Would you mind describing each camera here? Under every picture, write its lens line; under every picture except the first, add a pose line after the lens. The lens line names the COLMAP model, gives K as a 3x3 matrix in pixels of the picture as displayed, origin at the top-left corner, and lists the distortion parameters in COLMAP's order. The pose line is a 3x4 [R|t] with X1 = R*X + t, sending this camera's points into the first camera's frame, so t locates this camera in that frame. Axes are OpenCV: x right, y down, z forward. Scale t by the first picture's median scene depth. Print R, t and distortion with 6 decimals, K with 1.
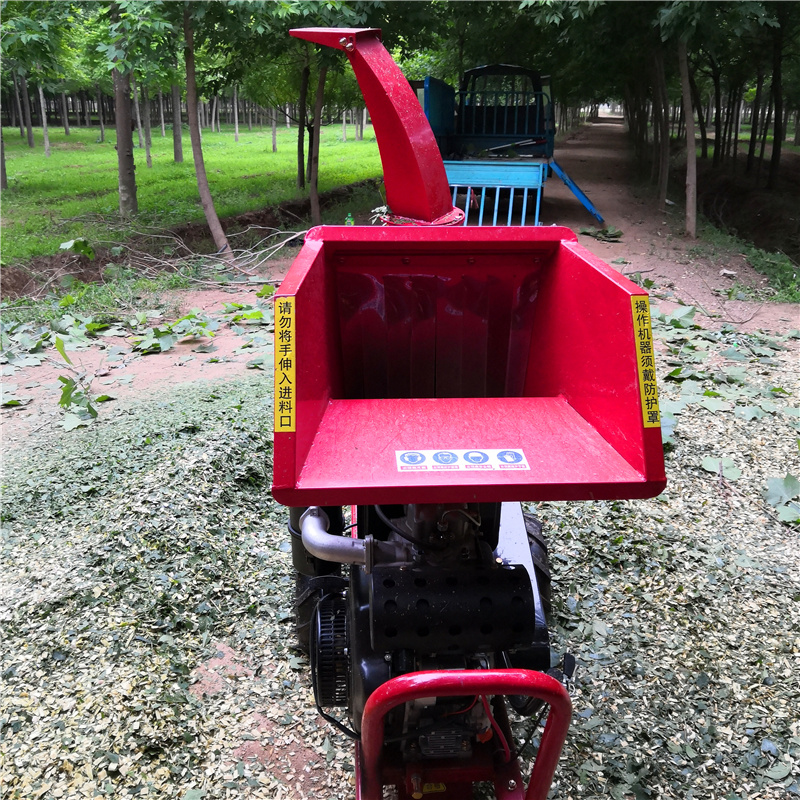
lens RADIAL K [[820.5, 0, 405.2], [0, 820.5, 402.0], [0, 0, 1]] dist [-0.030800, 0.025313]
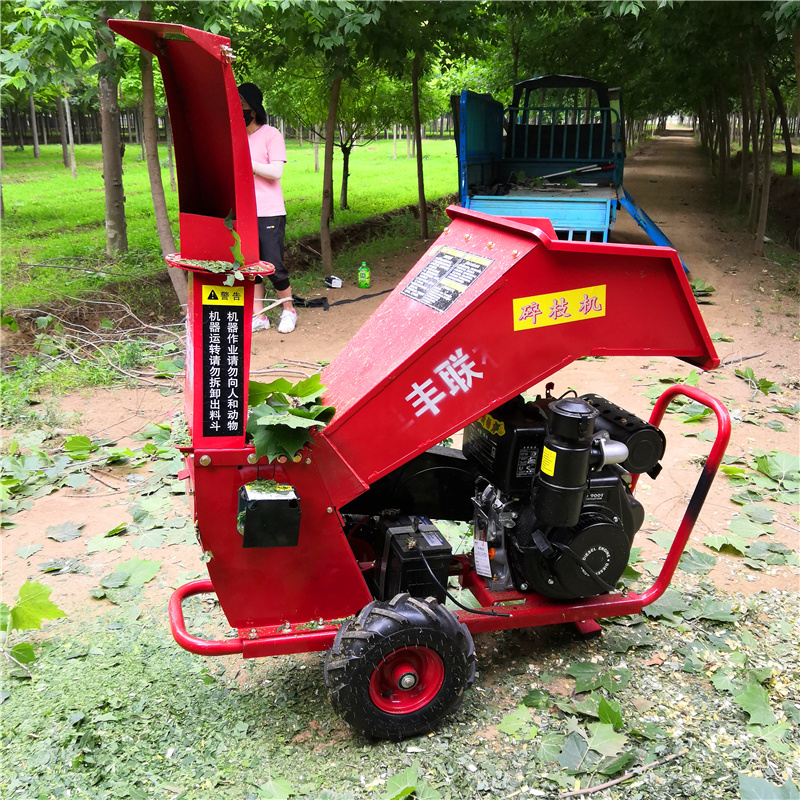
lens RADIAL K [[825.4, 0, 400.0], [0, 825.4, 400.0], [0, 0, 1]] dist [-0.001901, -0.003980]
pose [[0.997066, 0.017591, -0.074494, 0.100394], [-0.019071, 0.999634, -0.019209, -0.277604], [0.074128, 0.020574, 0.997036, 0.688904]]
